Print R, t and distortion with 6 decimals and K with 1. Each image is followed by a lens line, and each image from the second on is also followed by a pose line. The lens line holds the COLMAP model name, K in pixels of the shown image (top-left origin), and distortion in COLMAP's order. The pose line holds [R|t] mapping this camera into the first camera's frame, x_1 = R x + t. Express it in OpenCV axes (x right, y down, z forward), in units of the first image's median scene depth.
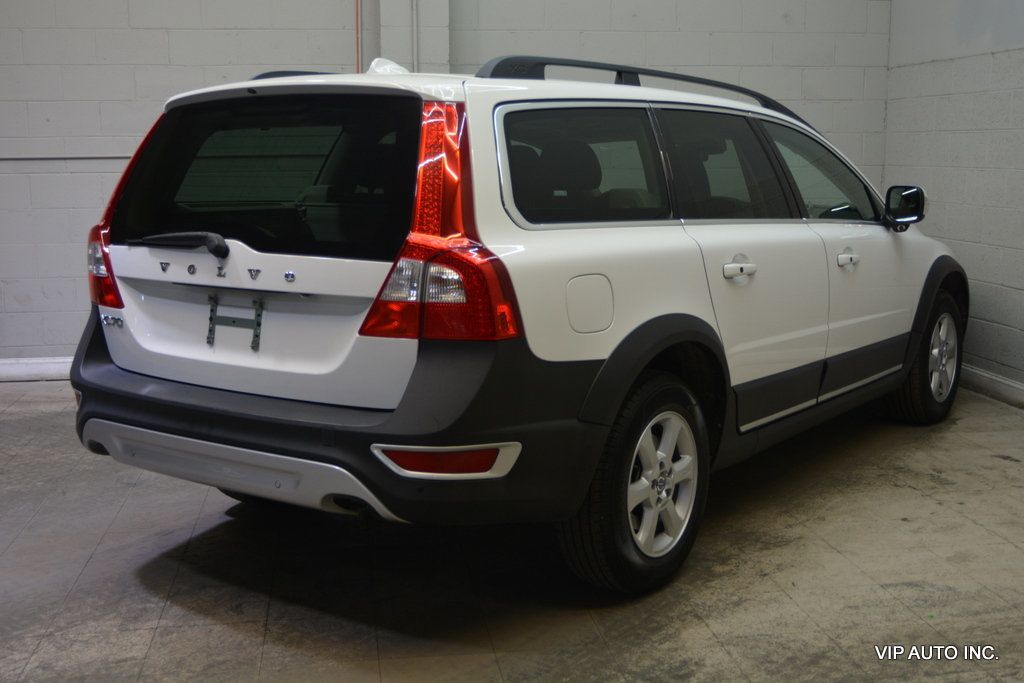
lens RADIAL K [[1208.8, 0, 507.8], [0, 1208.8, 343.5], [0, 0, 1]] dist [0.002469, 0.000000]
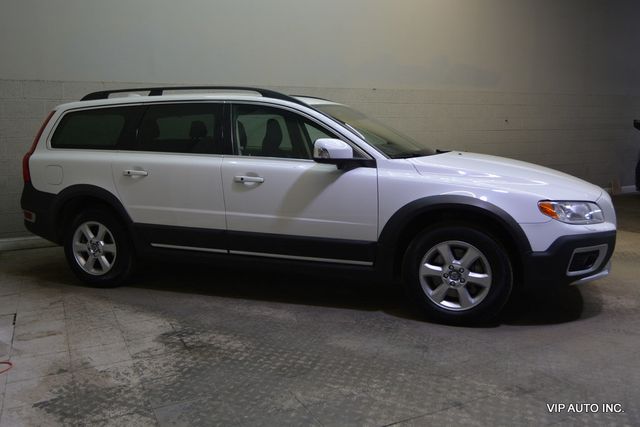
lens RADIAL K [[561.1, 0, 322.6], [0, 561.1, 211.9], [0, 0, 1]] dist [-0.030257, 0.006075]
pose [[0.275850, 0.133574, -0.951874, 1.423484], [-0.137244, 0.985624, 0.098537, -0.153113], [0.951352, 0.103458, 0.290216, 1.117001]]
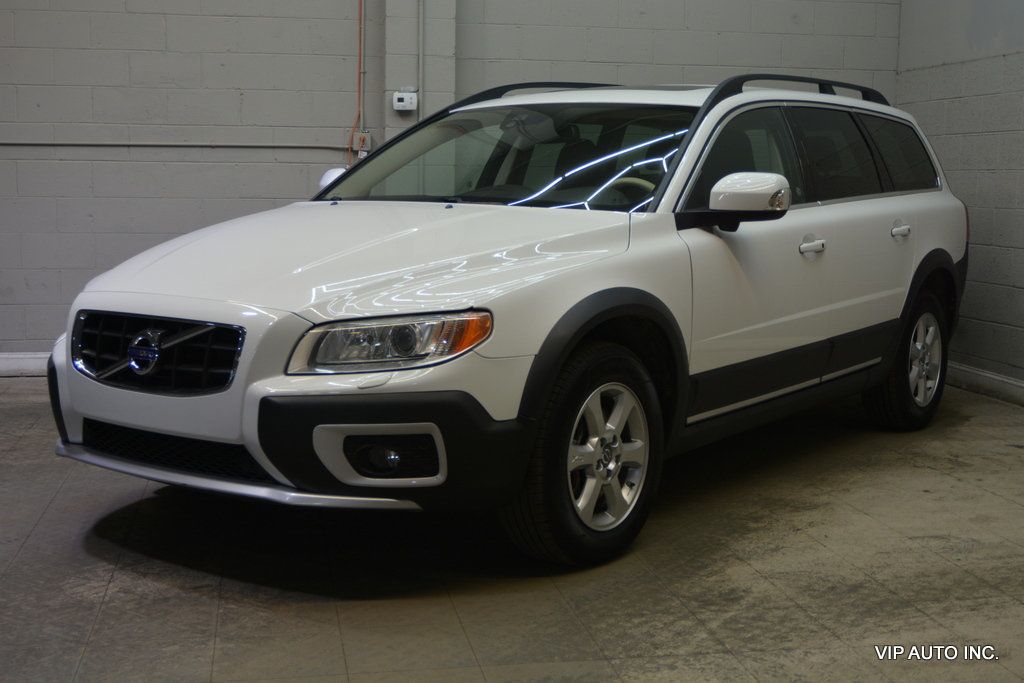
lens RADIAL K [[1356.1, 0, 512.5], [0, 1356.1, 347.2], [0, 0, 1]] dist [0.015135, 0.000000]
pose [[0.998982, 0.012794, 0.043258, -0.089263], [-0.011172, 0.999233, -0.037538, 0.084450], [-0.043705, 0.037016, 0.998358, -0.169207]]
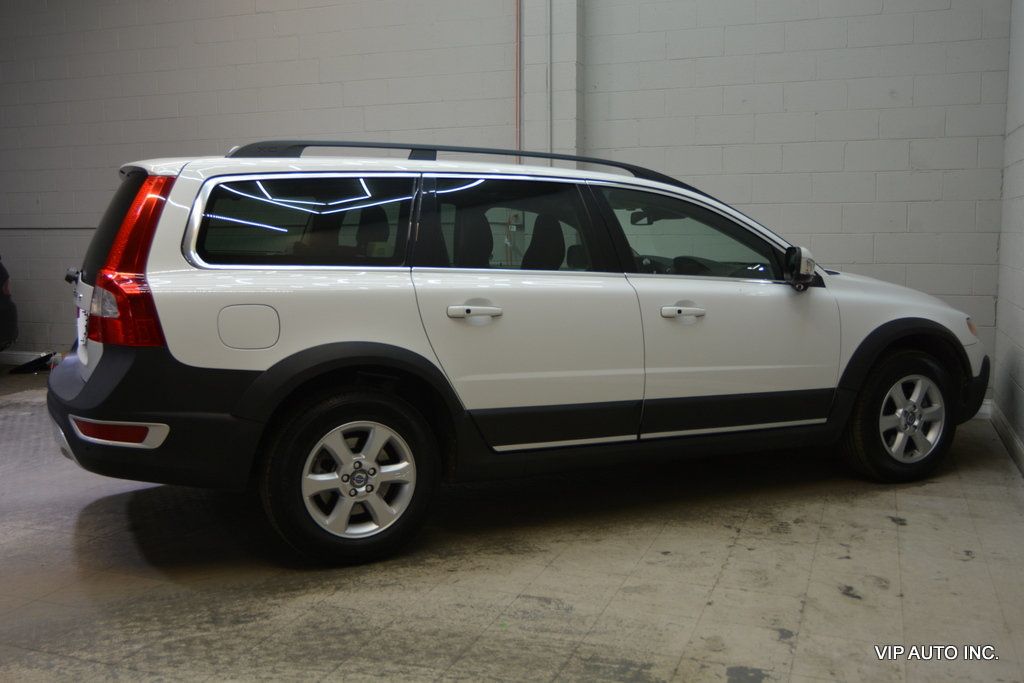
lens RADIAL K [[994.5, 0, 507.3], [0, 994.5, 336.4], [0, 0, 1]] dist [-0.016783, 0.000000]
pose [[0.875005, 0.053369, -0.481163, 0.740992], [-0.076705, 0.996634, -0.028946, -0.011613], [0.477998, 0.062235, 0.876153, 0.177176]]
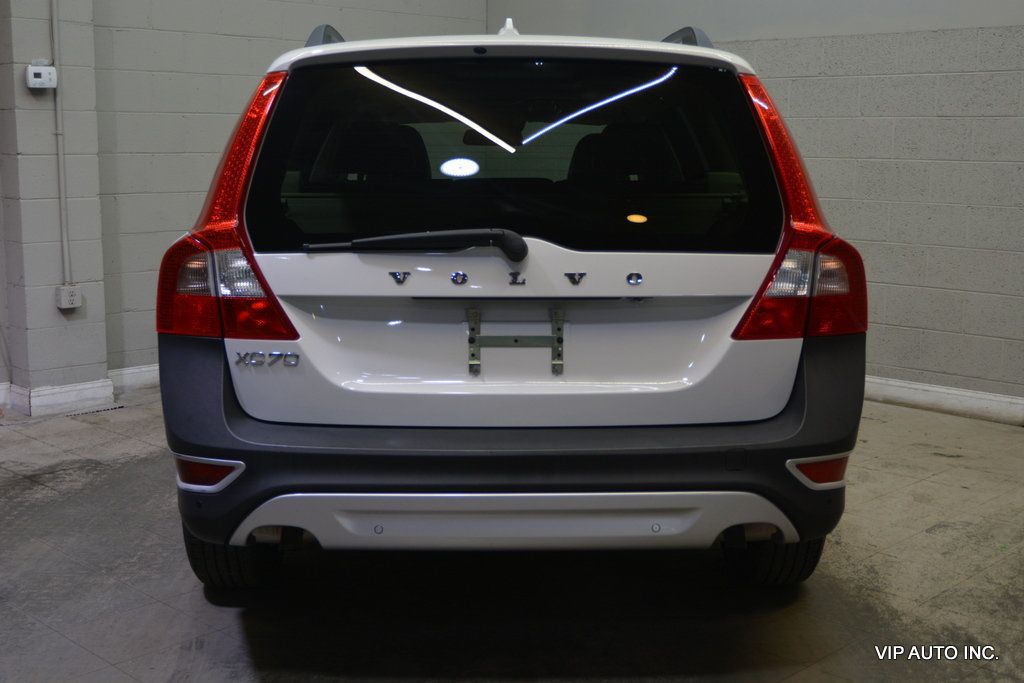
lens RADIAL K [[1264.1, 0, 506.1], [0, 1264.1, 340.4], [0, 0, 1]] dist [0.005644, 0.000000]
pose [[0.796197, -0.085620, 0.598948, -0.679912], [0.085890, 0.995906, 0.028190, -0.039369], [-0.598910, 0.028998, 0.800291, 0.315526]]
